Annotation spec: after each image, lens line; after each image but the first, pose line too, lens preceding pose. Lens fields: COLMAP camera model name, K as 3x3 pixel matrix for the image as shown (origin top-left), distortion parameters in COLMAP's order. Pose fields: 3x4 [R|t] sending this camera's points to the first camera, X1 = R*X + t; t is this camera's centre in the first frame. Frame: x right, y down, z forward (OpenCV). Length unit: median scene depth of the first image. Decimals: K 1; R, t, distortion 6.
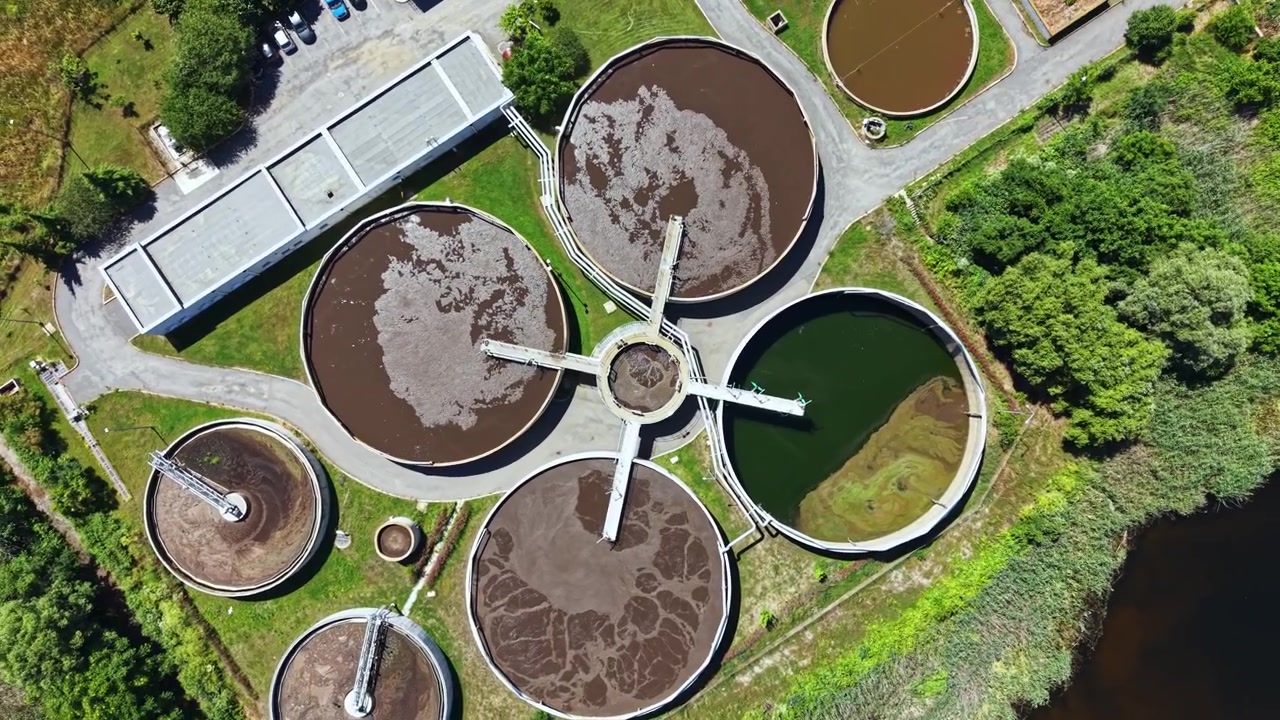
lens RADIAL K [[913.1, 0, 636.0], [0, 913.1, 368.2], [0, 0, 1]] dist [0.010574, -0.016609]
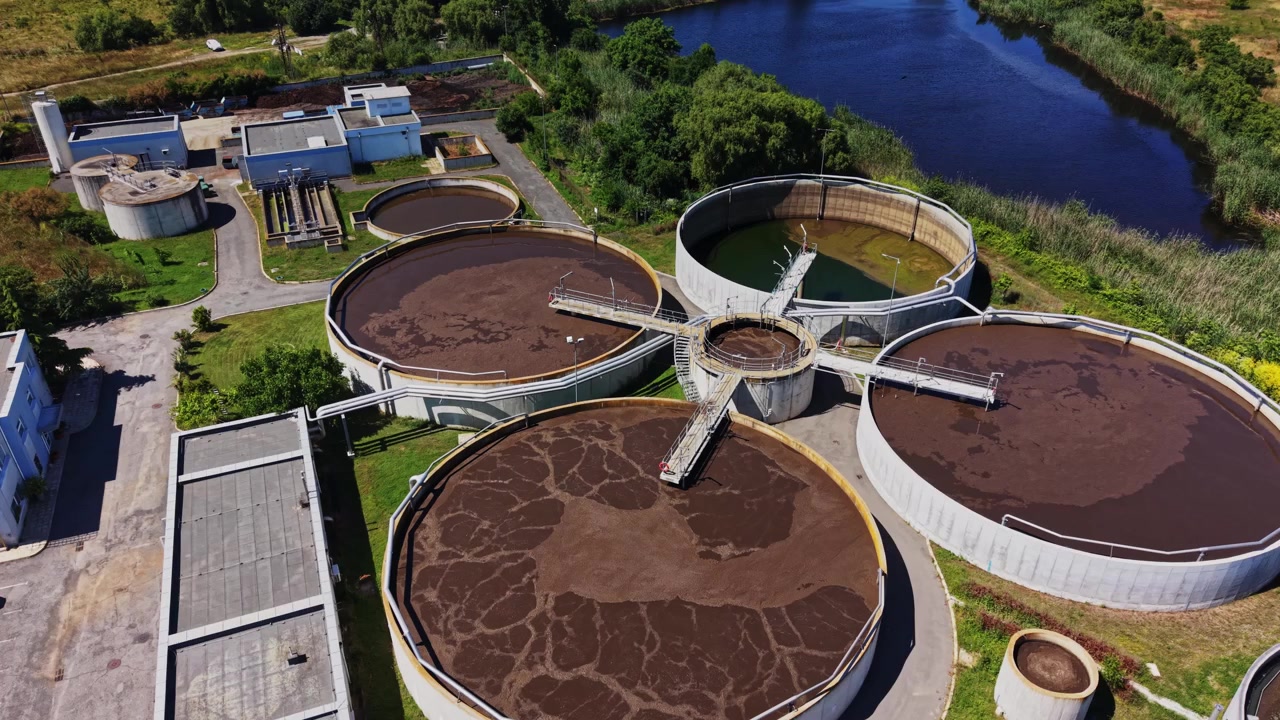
lens RADIAL K [[913.1, 0, 641.8], [0, 913.1, 354.4], [0, 0, 1]] dist [0.010574, -0.016609]
pose [[0.200482, -0.520945, 0.829712, -0.596259], [0.979647, 0.115214, -0.164372, 0.041445], [-0.009966, 0.845779, 0.533441, 0.602827]]
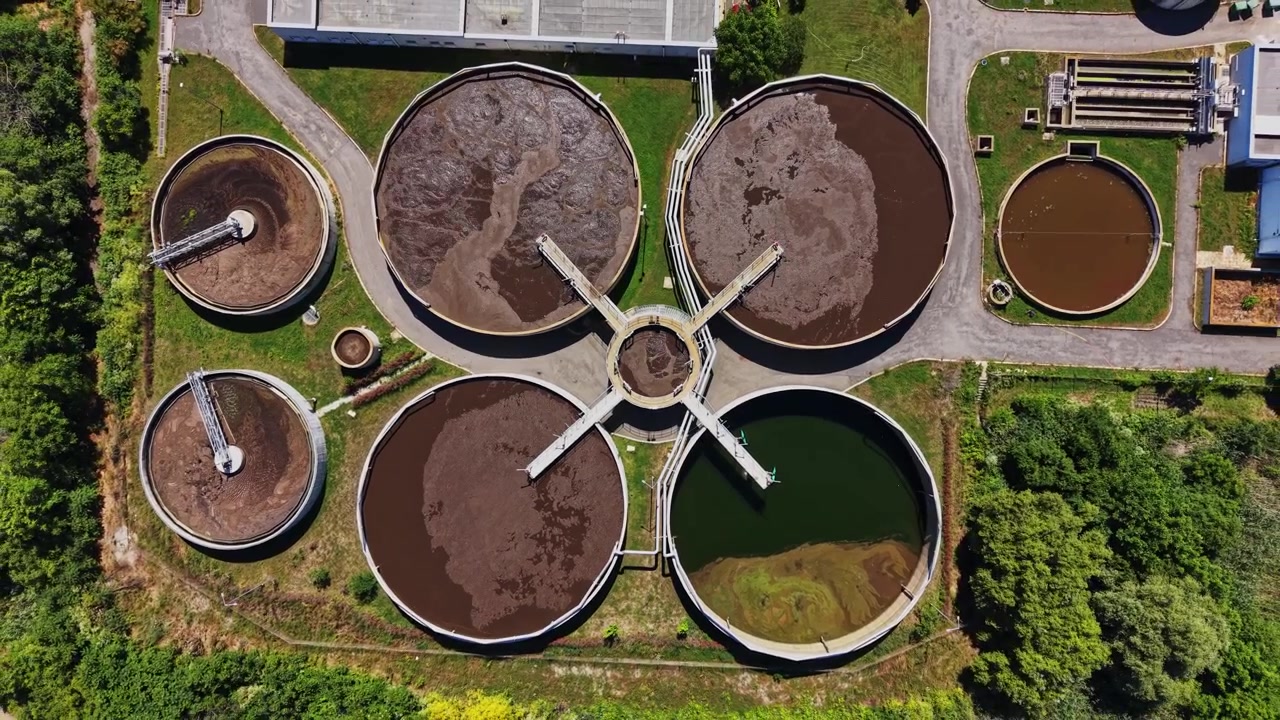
lens RADIAL K [[913.1, 0, 635.9], [0, 913.1, 365.3], [0, 0, 1]] dist [0.010574, -0.016609]
pose [[0.809426, 0.587007, -0.015901, 0.009612], [-0.586491, 0.809473, 0.027961, -0.002400], [0.029285, -0.013307, 0.999483, 0.024402]]
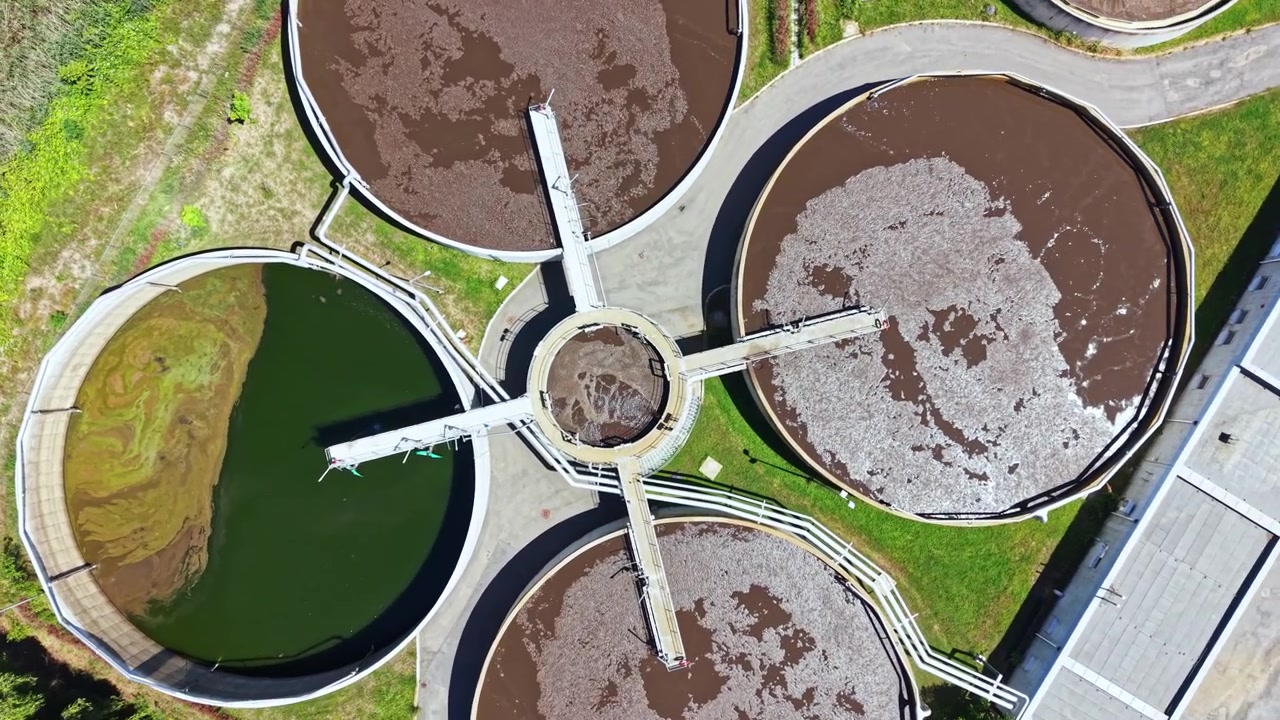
lens RADIAL K [[913.1, 0, 633.1], [0, 913.1, 362.9], [0, 0, 1]] dist [0.010574, -0.016609]
pose [[-0.901509, 0.432708, -0.006655, -0.009181], [-0.432711, -0.901532, -0.001057, 0.017235], [-0.006457, 0.001927, 0.999977, 0.408583]]
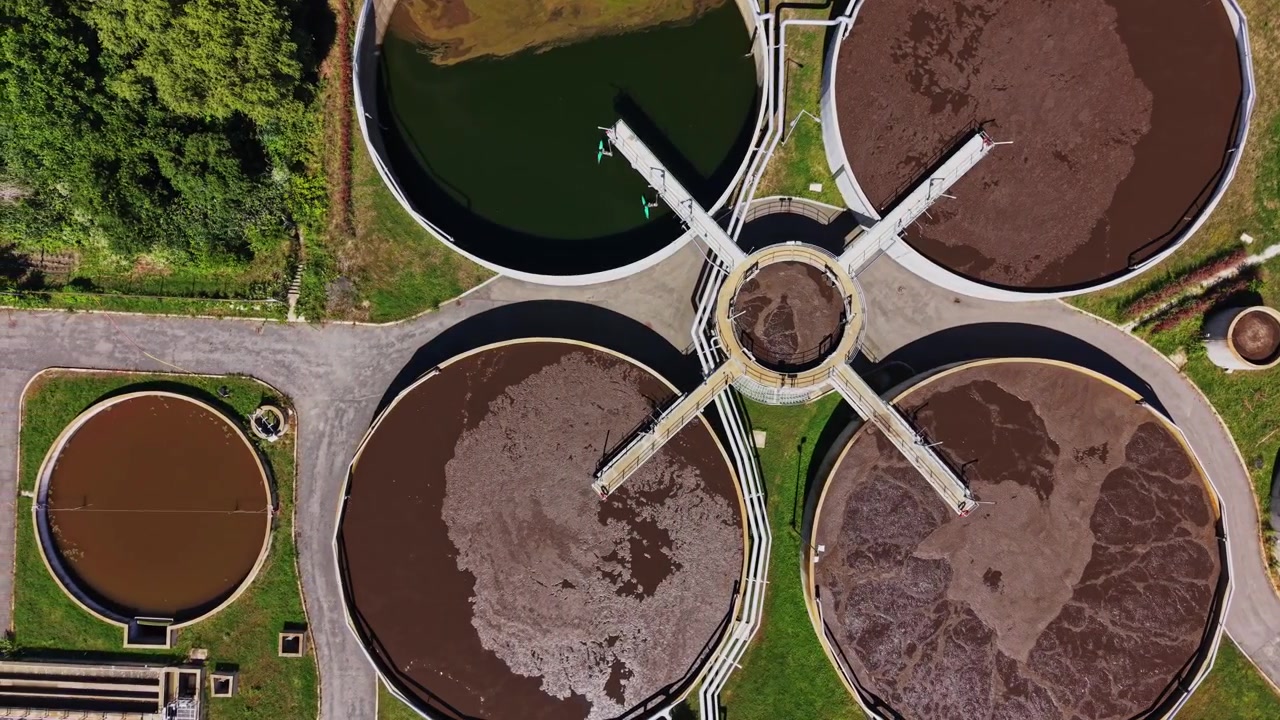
lens RADIAL K [[913.1, 0, 637.7], [0, 913.1, 365.2], [0, 0, 1]] dist [0.010574, -0.016609]
pose [[-0.810513, -0.585559, 0.013795, 0.062917], [0.585673, -0.810523, 0.006276, -0.080636], [0.007506, 0.013166, 0.999885, 0.354430]]
